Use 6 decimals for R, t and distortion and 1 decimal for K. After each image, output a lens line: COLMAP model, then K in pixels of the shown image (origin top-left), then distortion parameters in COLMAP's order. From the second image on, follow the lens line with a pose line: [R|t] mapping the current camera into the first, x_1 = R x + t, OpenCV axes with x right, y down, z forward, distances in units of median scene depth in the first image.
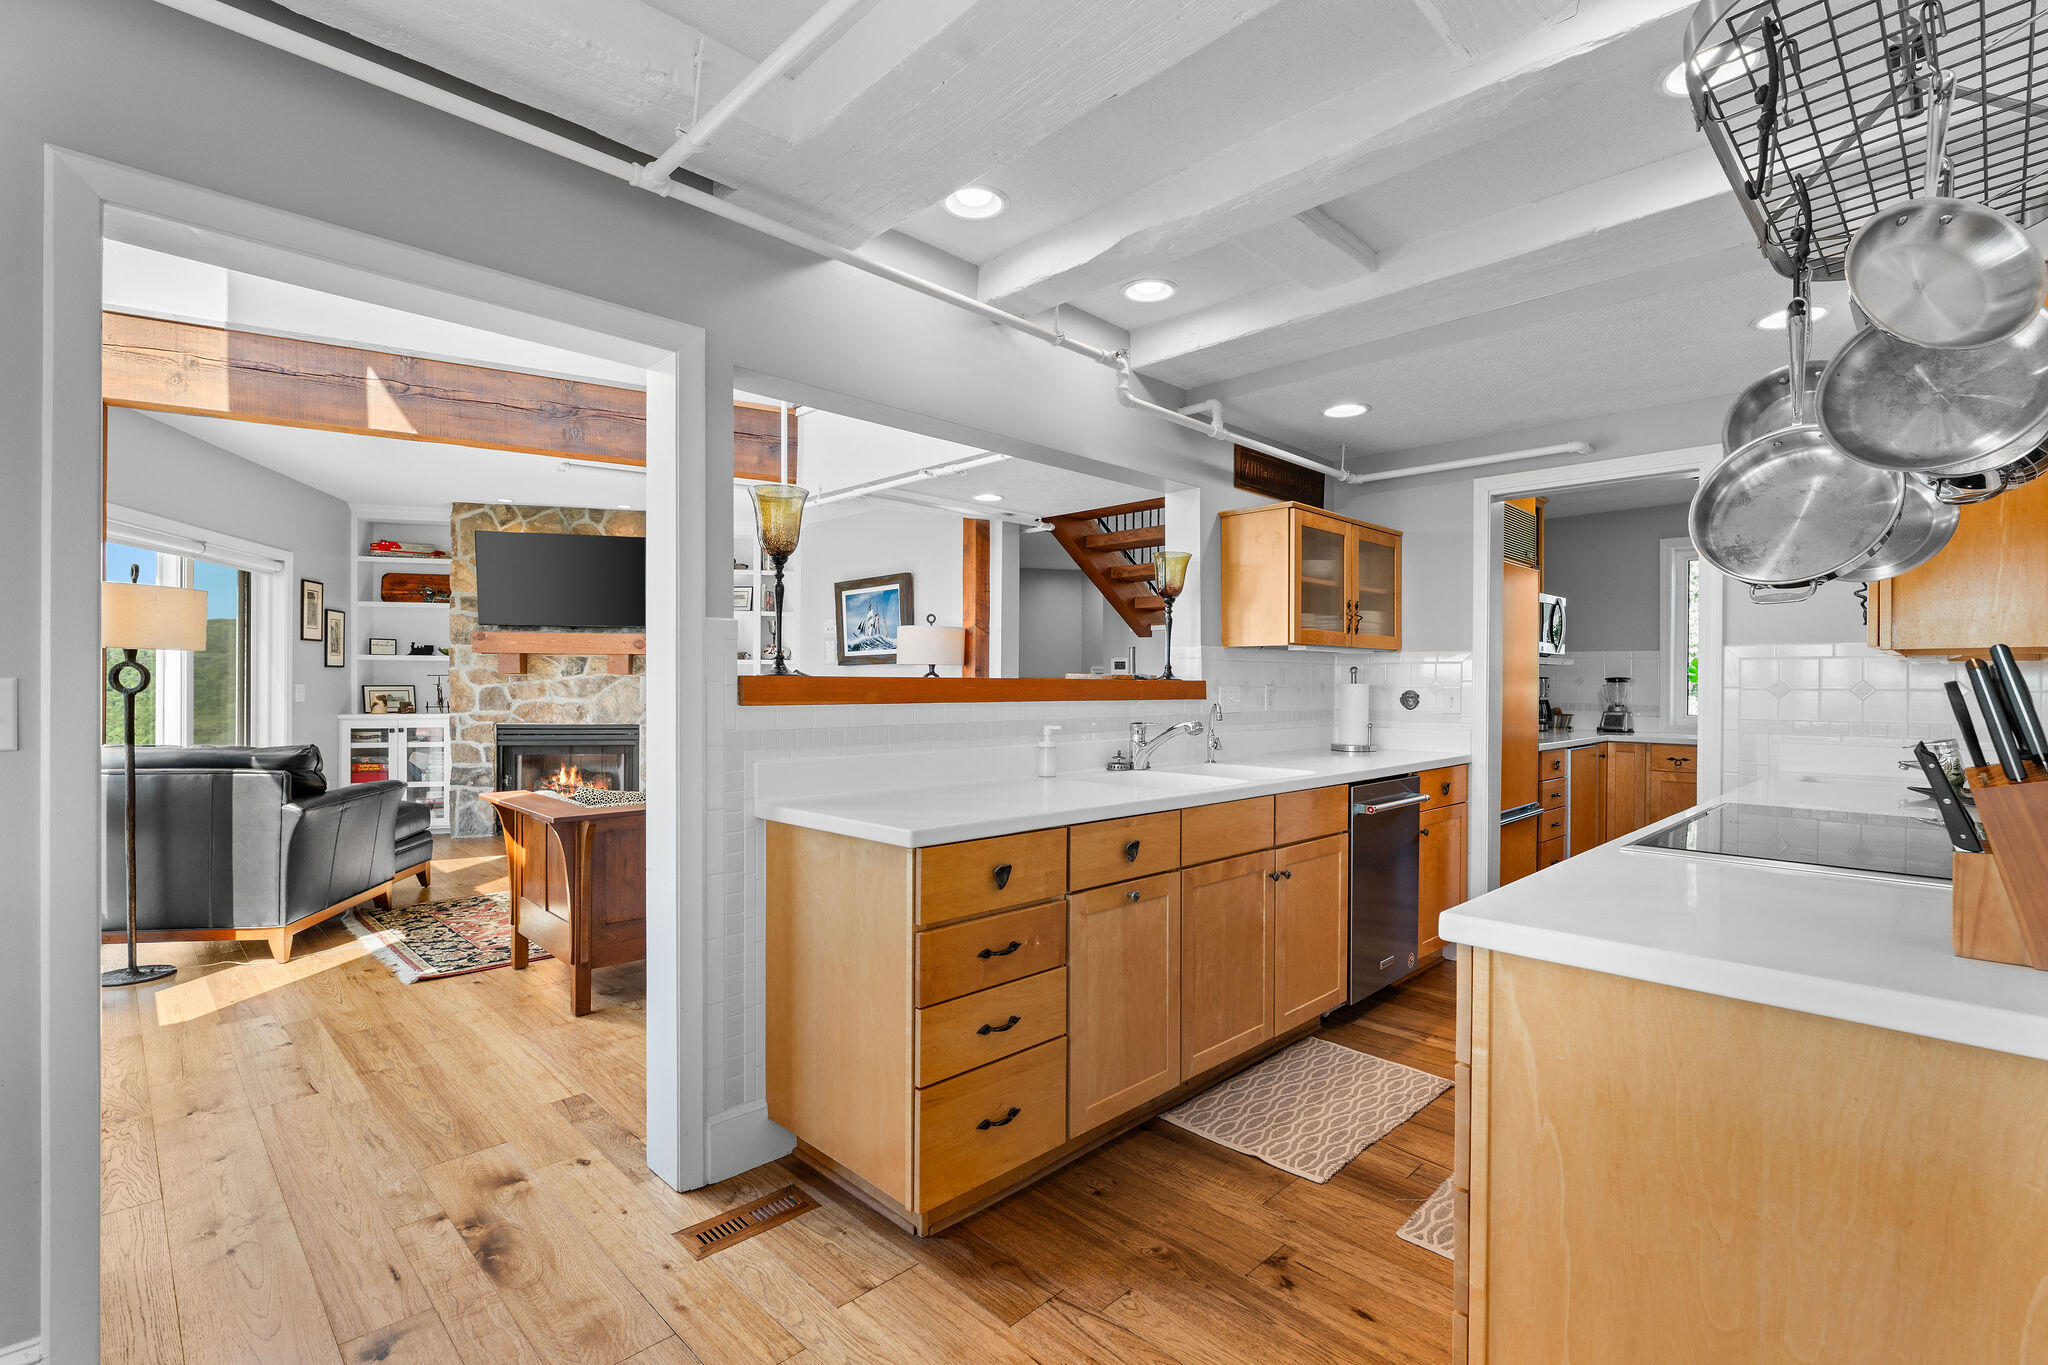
lens RADIAL K [[927.2, 0, 1029.5], [0, 927.2, 683.8], [0, 0, 1]] dist [-0.004716, -0.000273]
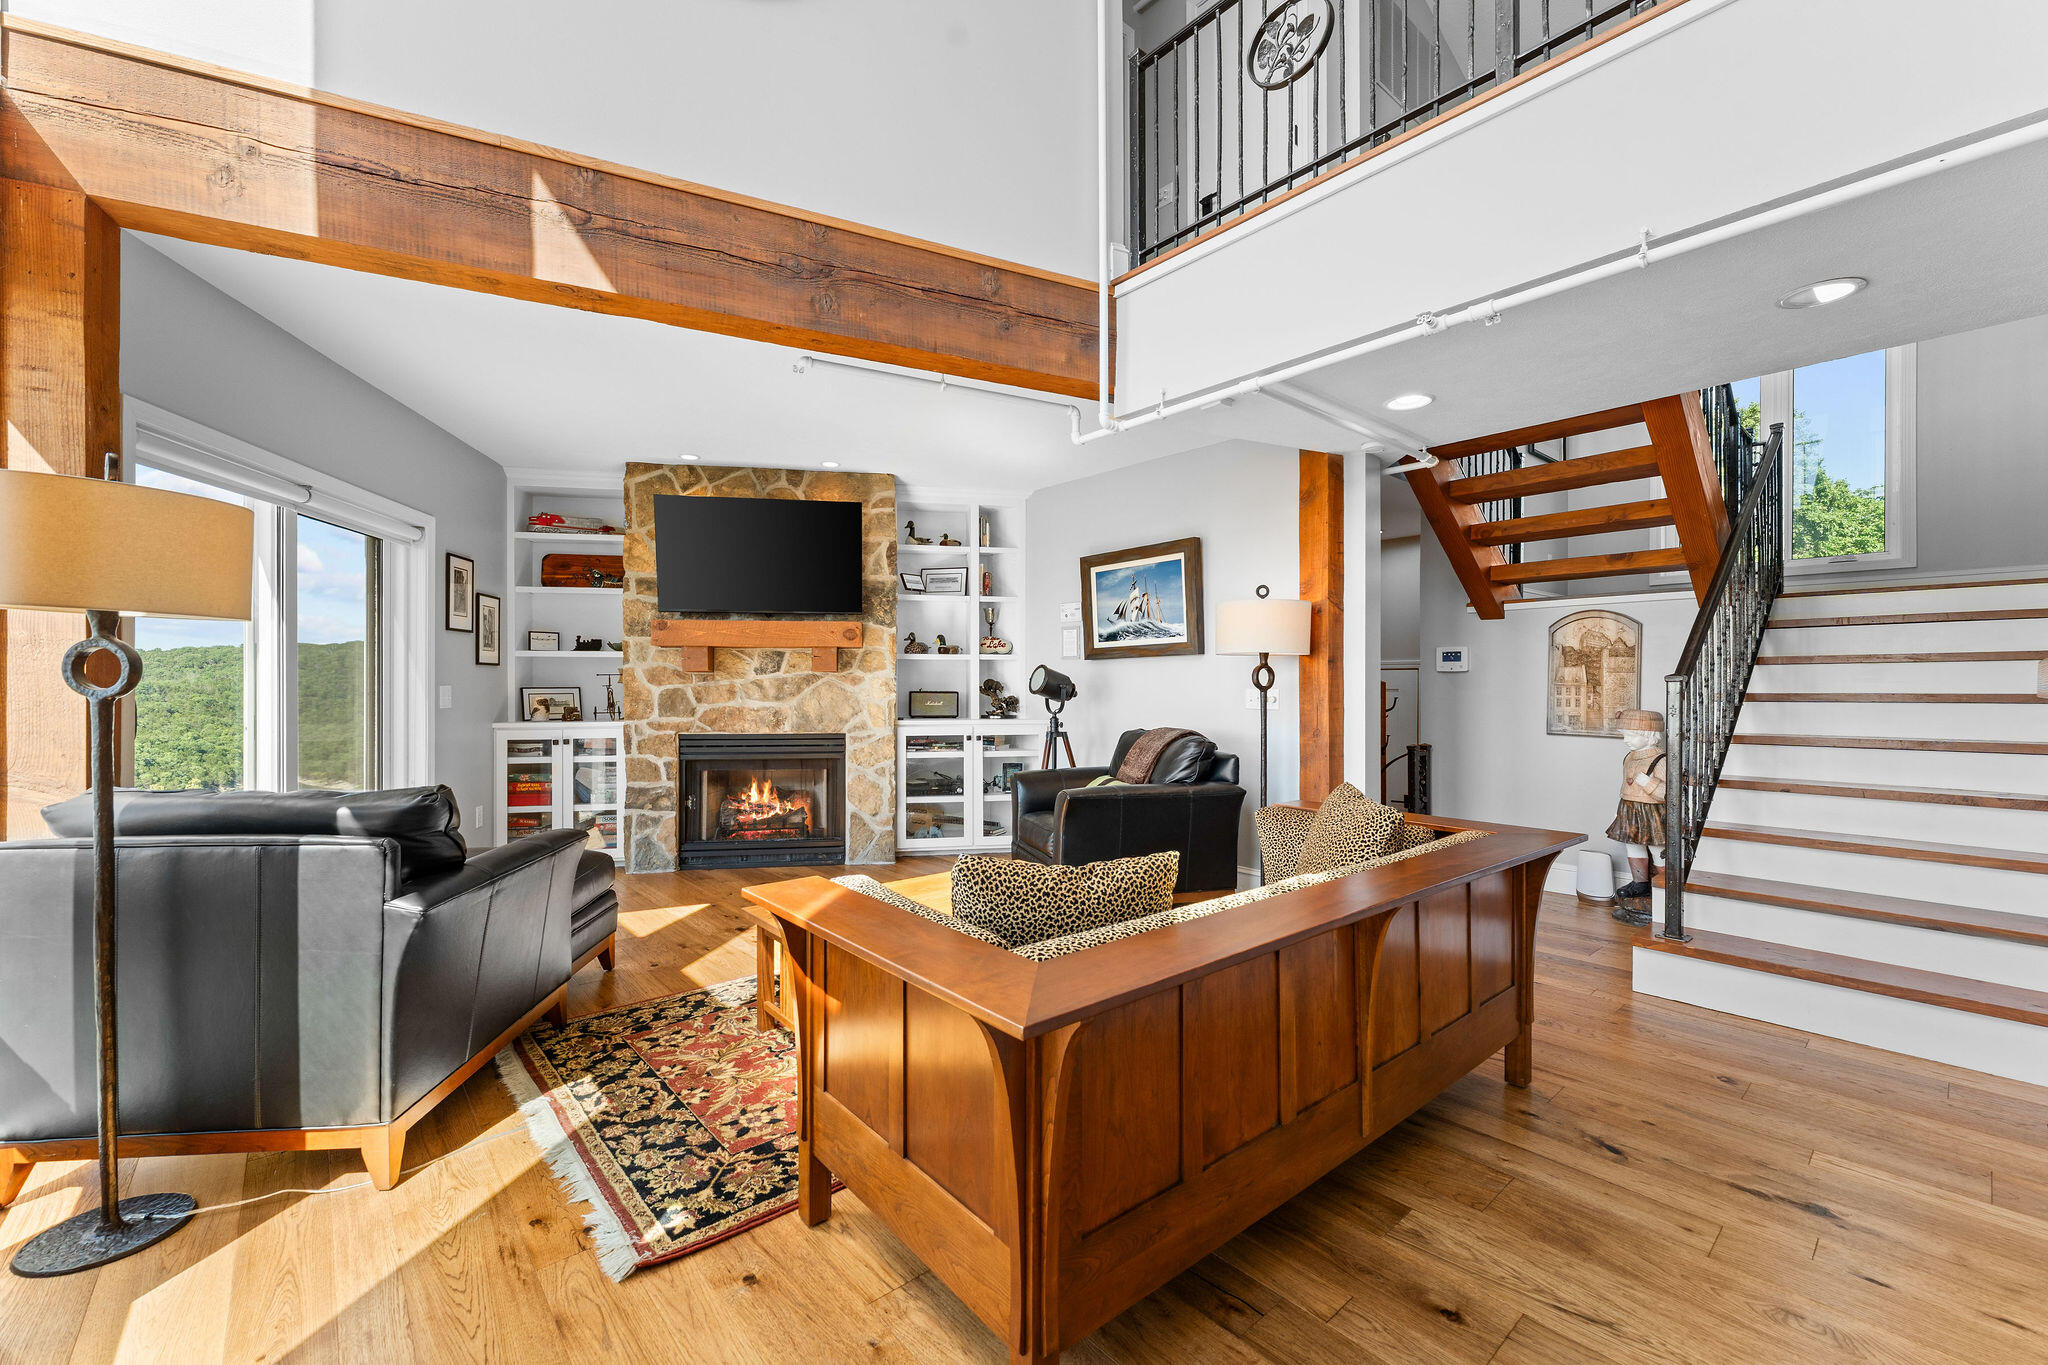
lens RADIAL K [[814.5, 0, 1023.5], [0, 814.5, 683.0], [0, 0, 1]] dist [0.001414, -0.001104]
pose [[0.997547, -0.006627, -0.069682, -0.317230], [0.006411, 0.999974, -0.003320, 0.004179], [0.069703, 0.002866, 0.997564, 0.434839]]
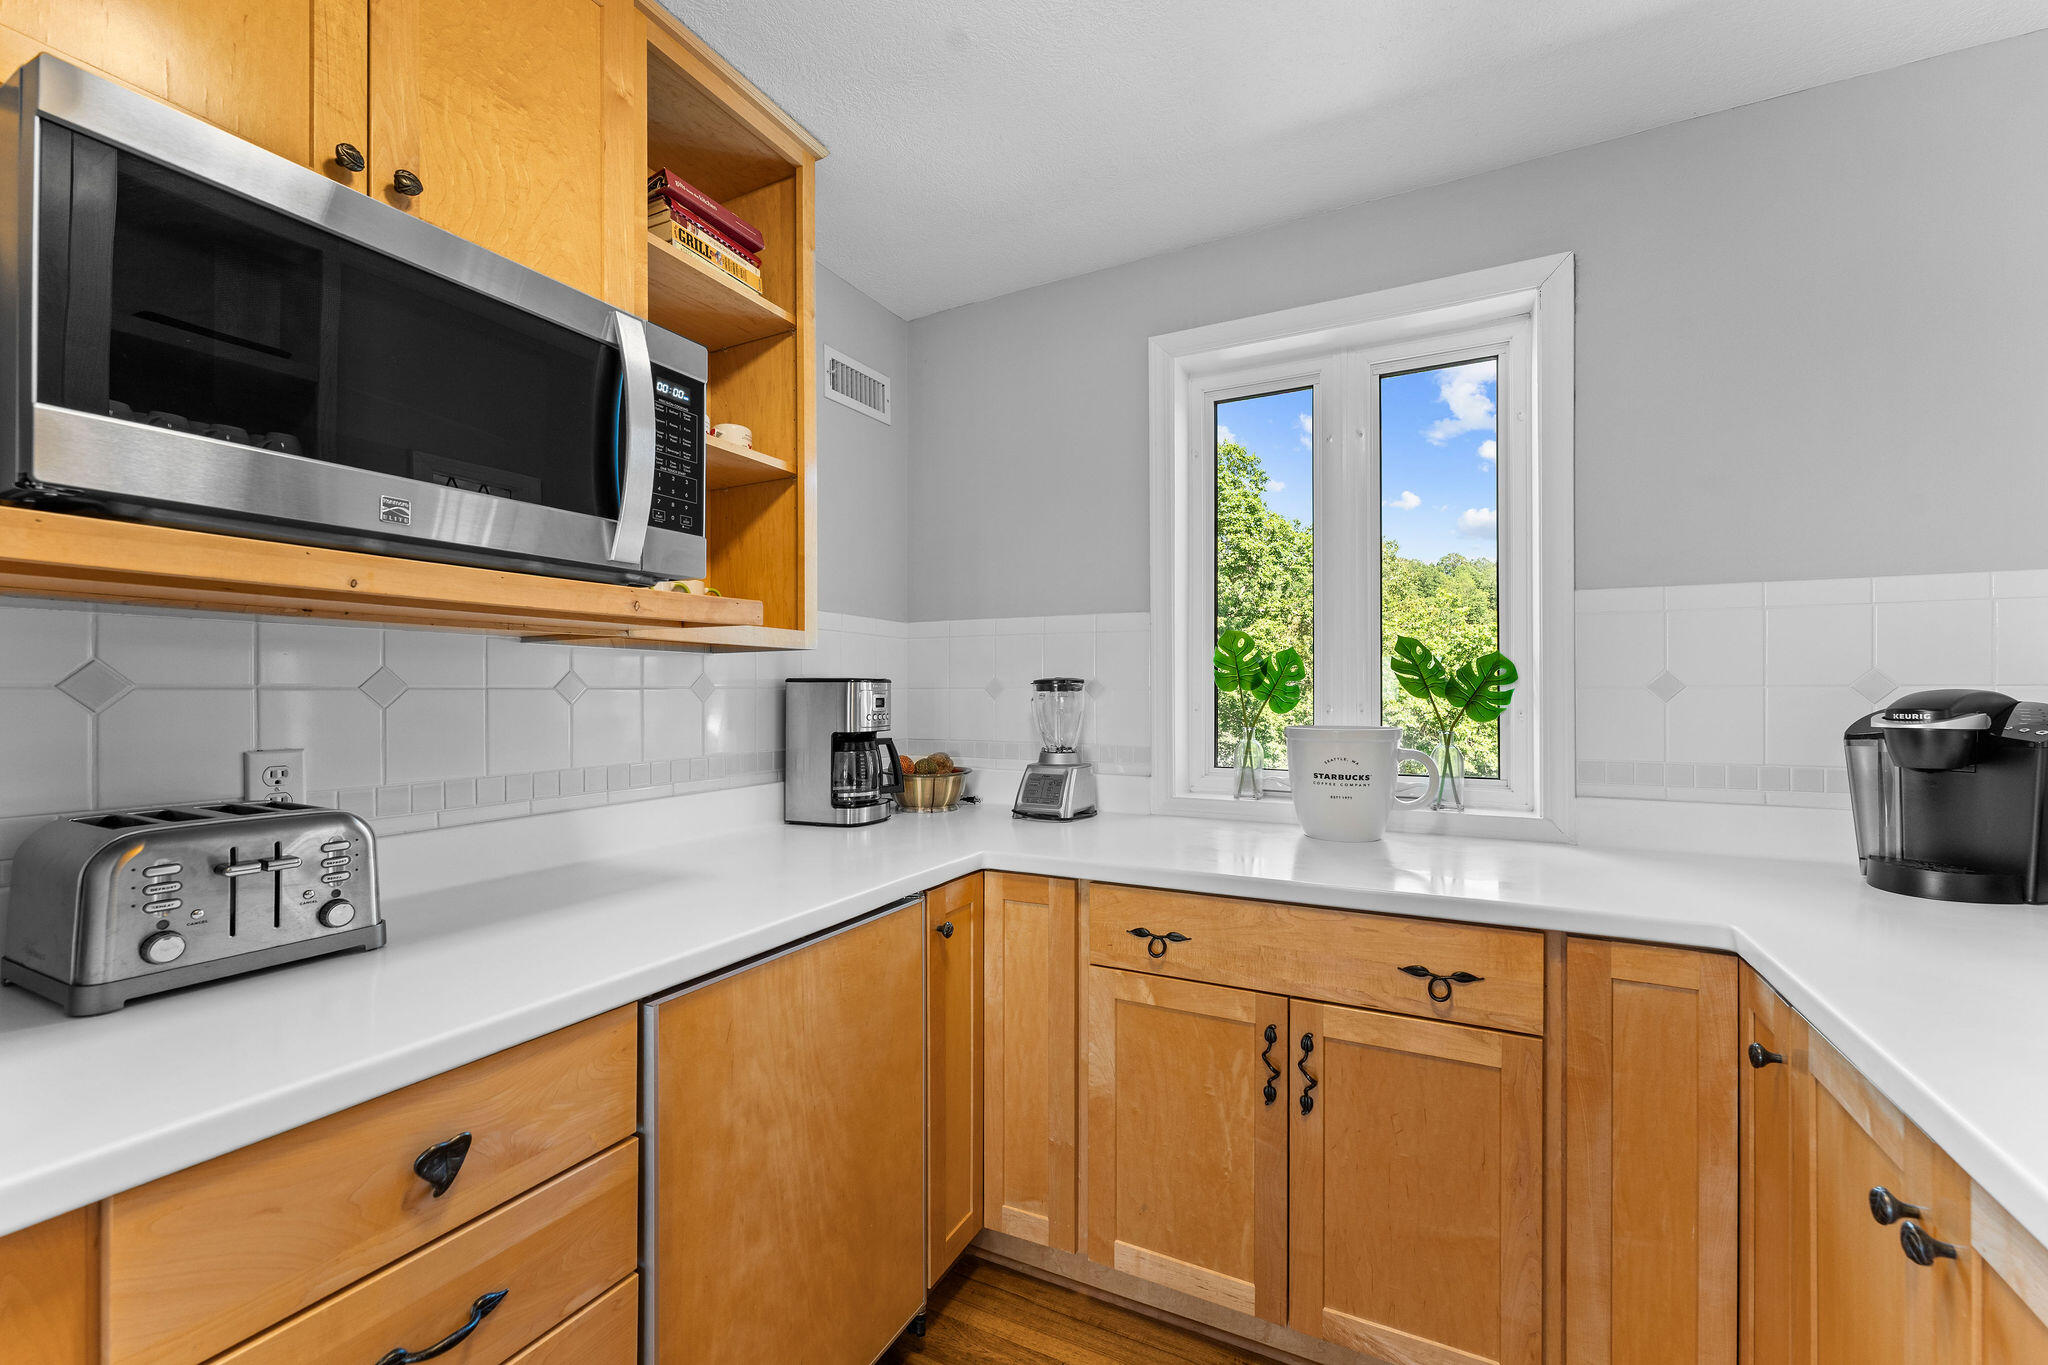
lens RADIAL K [[814.5, 0, 999.3], [0, 814.5, 686.4], [0, 0, 1]] dist [0.001414, -0.001104]
pose [[0.959348, -0.005035, 0.282182, 0.644052], [0.006853, 0.999962, -0.005458, -0.002098], [-0.282144, 0.007170, 0.959345, 0.843544]]
